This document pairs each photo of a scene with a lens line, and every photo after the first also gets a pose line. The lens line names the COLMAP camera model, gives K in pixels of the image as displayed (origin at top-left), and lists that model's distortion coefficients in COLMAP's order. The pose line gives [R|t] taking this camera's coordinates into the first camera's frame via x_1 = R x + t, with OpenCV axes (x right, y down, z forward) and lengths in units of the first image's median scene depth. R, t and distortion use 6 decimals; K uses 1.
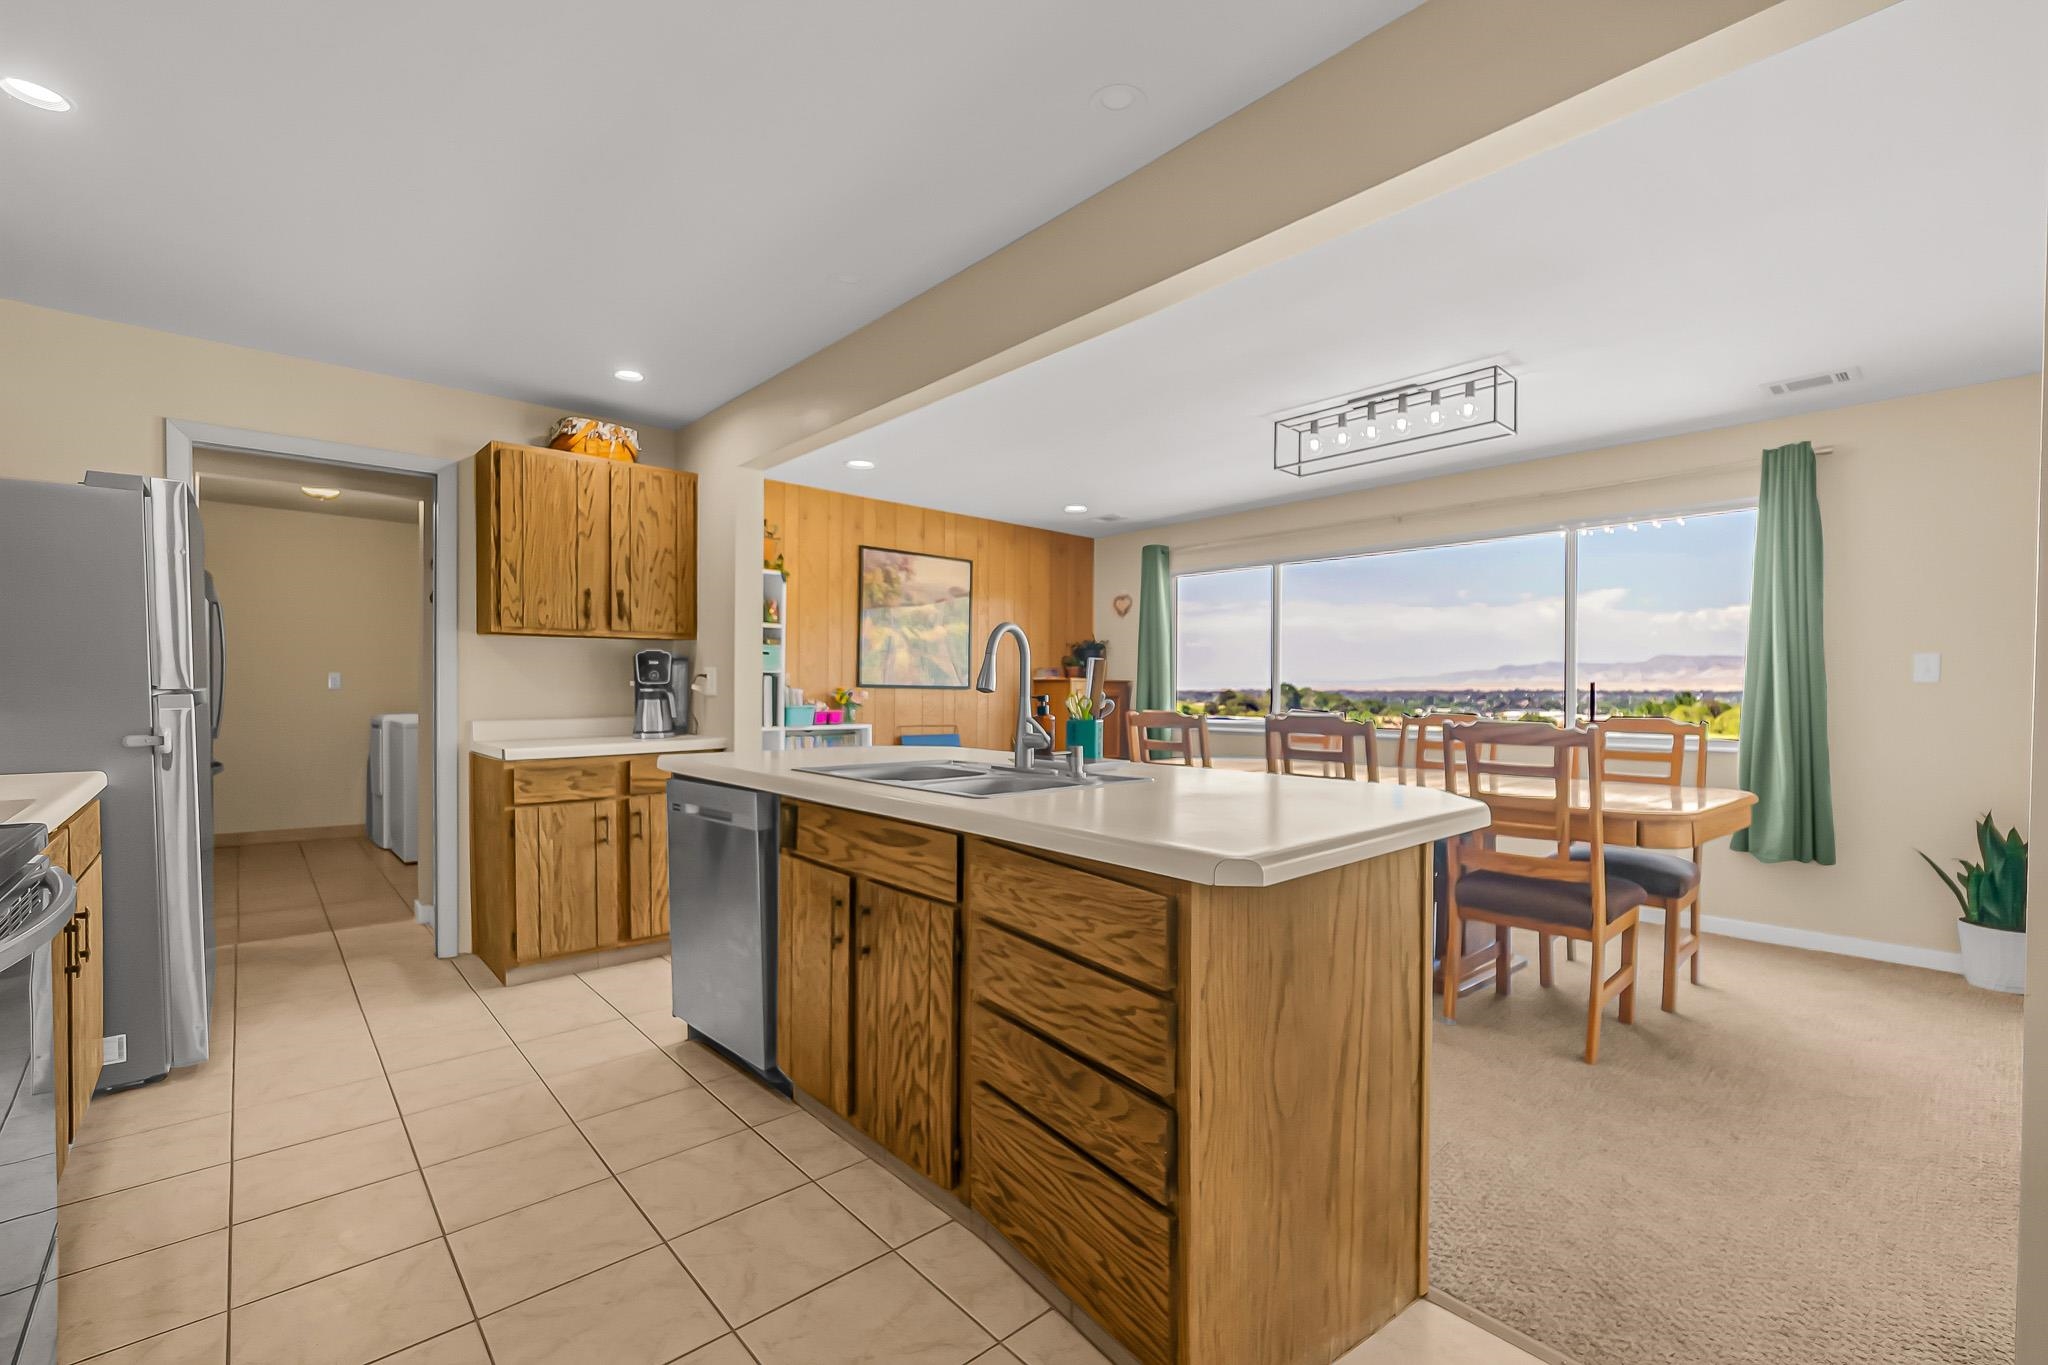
lens RADIAL K [[913.7, 0, 1060.1], [0, 913.7, 695.0], [0, 0, 1]] dist [-0.002608, -0.000389]
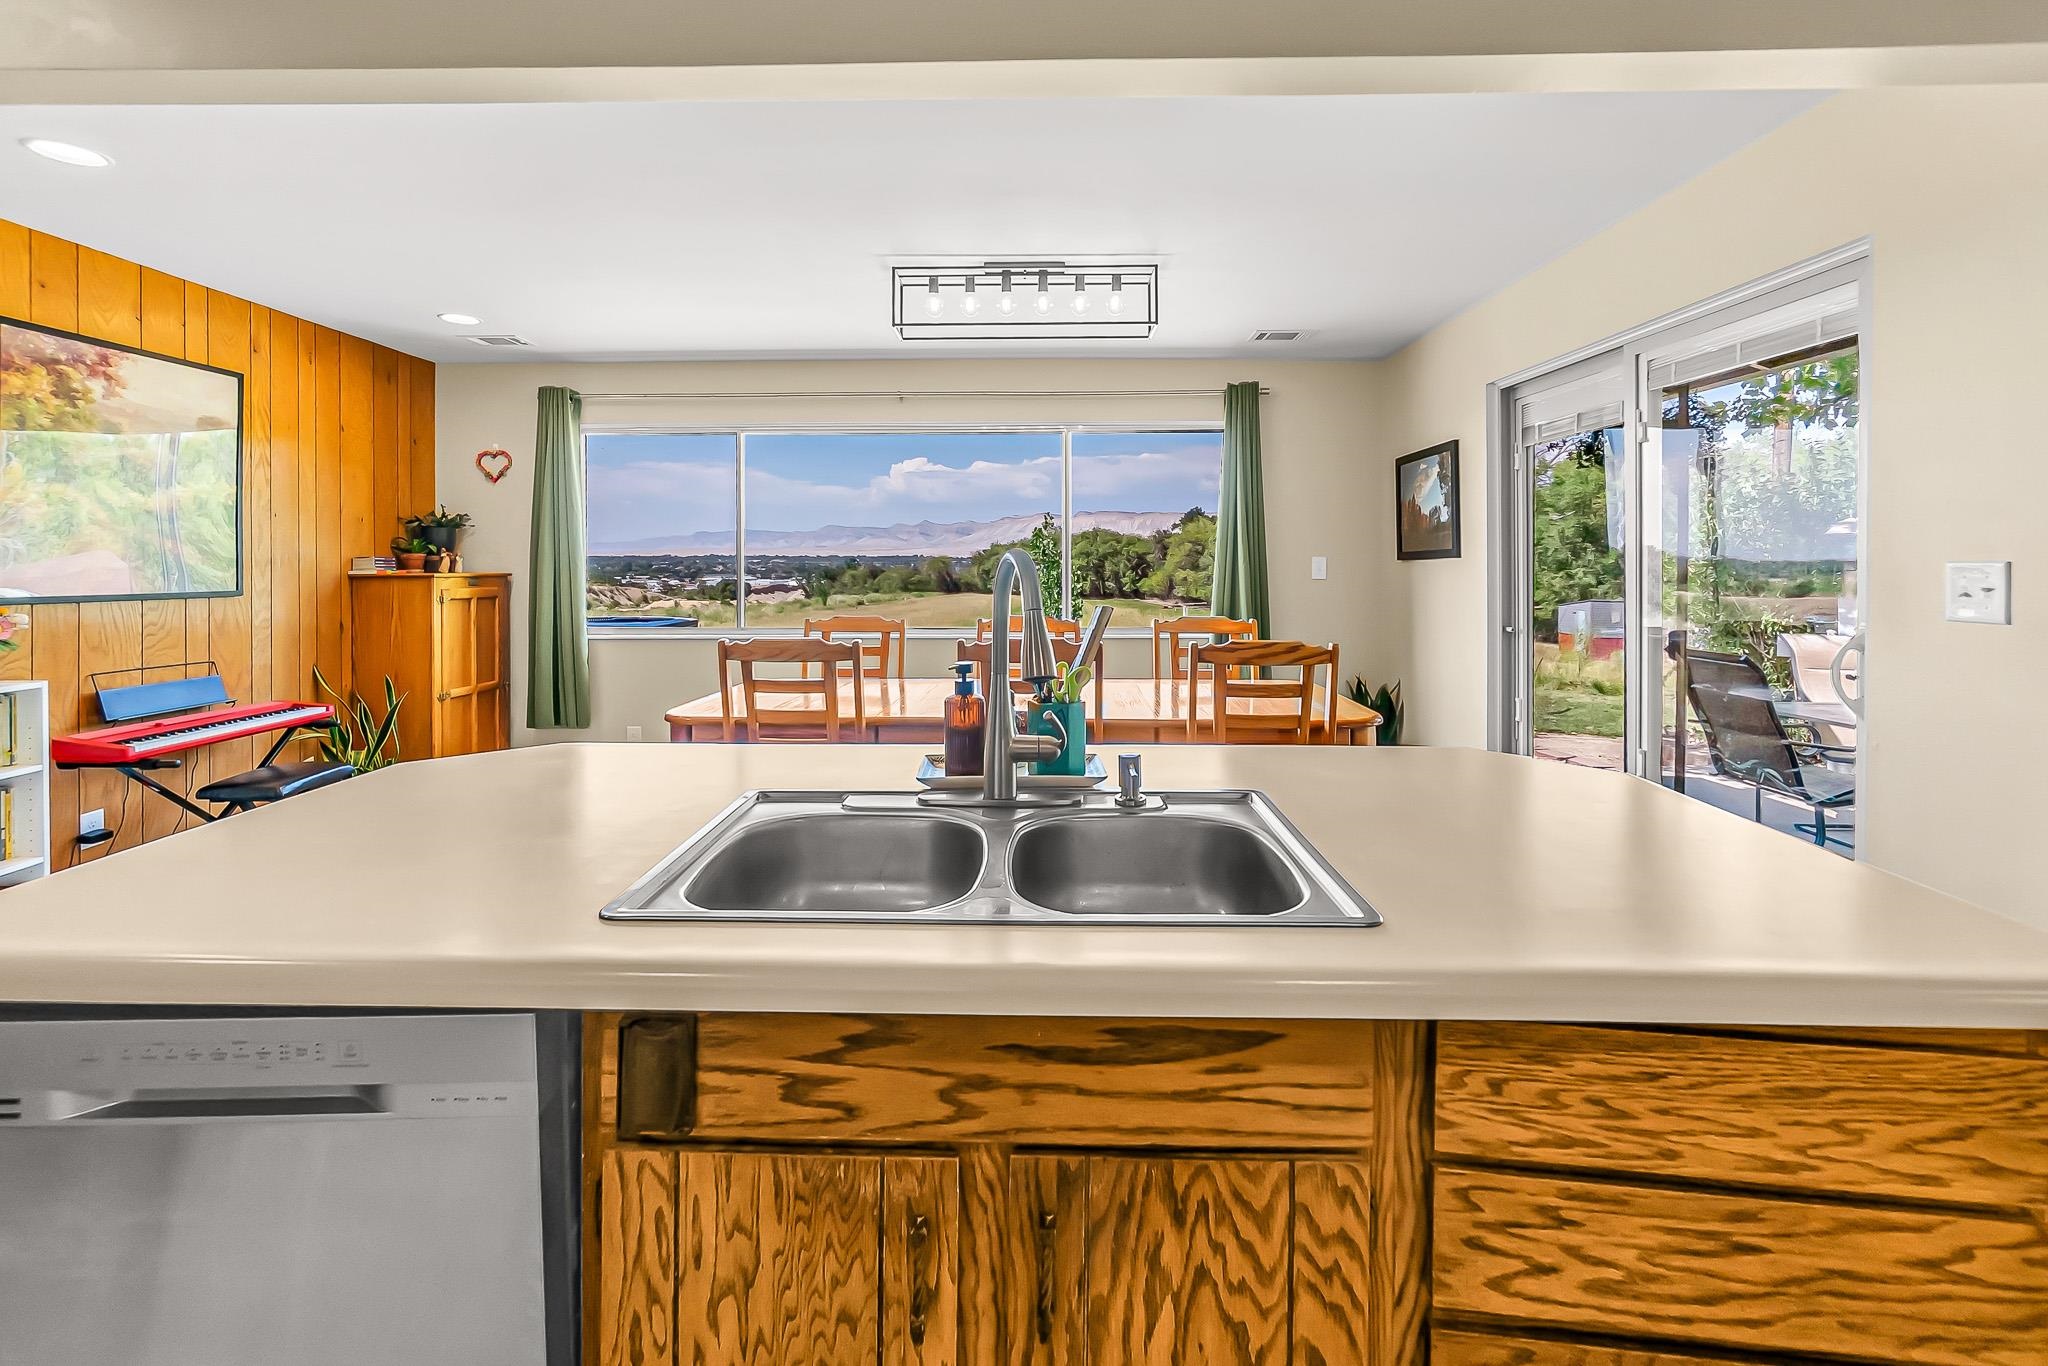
lens RADIAL K [[913.7, 0, 1048.5], [0, 913.7, 575.6], [0, 0, 1]] dist [-0.002608, -0.000389]
pose [[0.683532, -0.017621, 0.729708, -0.272445], [0.005554, 0.999805, 0.018941, -0.043530], [-0.729900, -0.008894, 0.683496, 0.363330]]
